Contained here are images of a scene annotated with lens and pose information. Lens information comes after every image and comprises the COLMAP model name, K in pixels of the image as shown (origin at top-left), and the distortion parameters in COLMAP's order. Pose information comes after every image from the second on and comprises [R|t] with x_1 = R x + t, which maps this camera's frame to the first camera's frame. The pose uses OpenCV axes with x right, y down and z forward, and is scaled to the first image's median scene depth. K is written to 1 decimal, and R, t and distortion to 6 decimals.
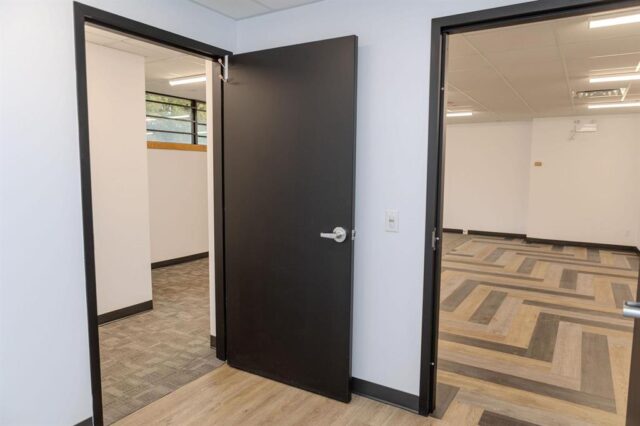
lens RADIAL K [[432.3, 0, 319.3], [0, 432.3, 211.7], [0, 0, 1]] dist [-0.015682, 0.007957]
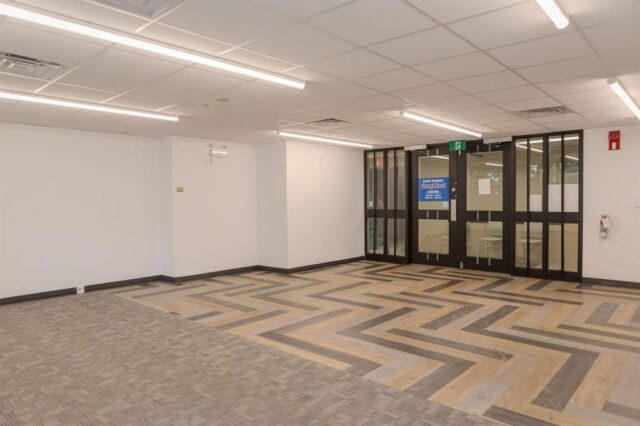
lens RADIAL K [[432.3, 0, 319.3], [0, 432.3, 211.7], [0, 0, 1]] dist [-0.015682, 0.007957]
pose [[0.171372, -0.039555, 0.984412, -0.532047], [0.105341, 0.994201, 0.021610, -0.104273], [-0.979559, 0.099996, 0.174545, 1.066435]]
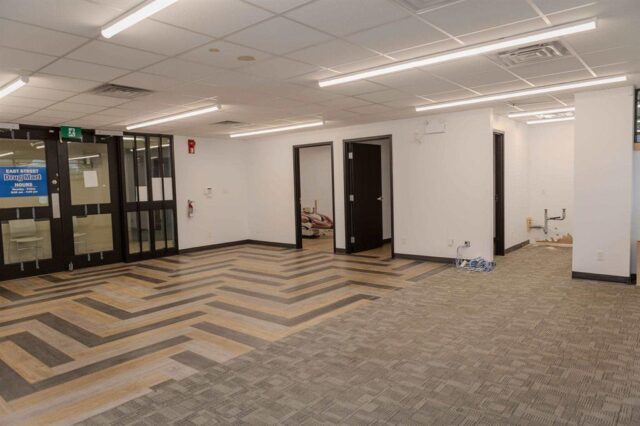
lens RADIAL K [[432.3, 0, 319.3], [0, 432.3, 211.7], [0, 0, 1]] dist [-0.015682, 0.007957]
pose [[-0.990243, 0.012931, 0.138747, 0.191881], [0.035552, 0.986179, 0.161826, -0.210850], [-0.134737, 0.165180, -0.977017, 2.243103]]
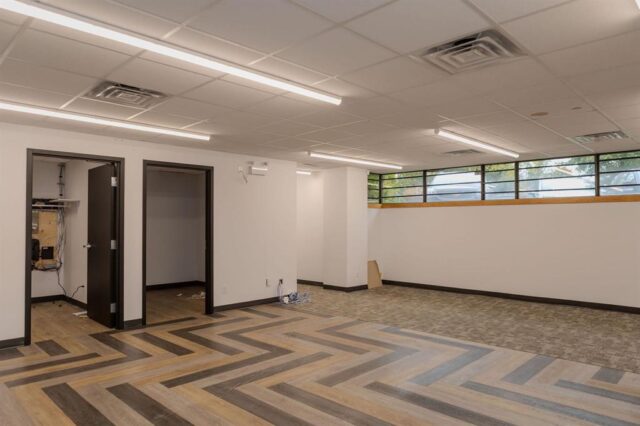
lens RADIAL K [[432.3, 0, 319.3], [0, 432.3, 211.7], [0, 0, 1]] dist [-0.015682, 0.007957]
pose [[-0.210883, -0.032642, -0.976966, 1.457843], [-0.097292, 0.995180, -0.012250, -0.092496], [0.972658, 0.092468, -0.213042, 1.184229]]
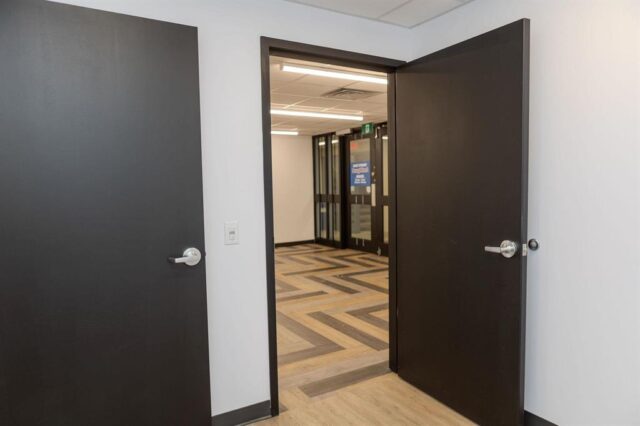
lens RADIAL K [[432.3, 0, 319.3], [0, 432.3, 211.7], [0, 0, 1]] dist [-0.015682, 0.007957]
pose [[0.450486, -0.074708, 0.889652, -0.327499], [0.109981, 0.993546, 0.027743, -0.017000], [-0.885983, 0.085347, 0.455795, 0.217345]]
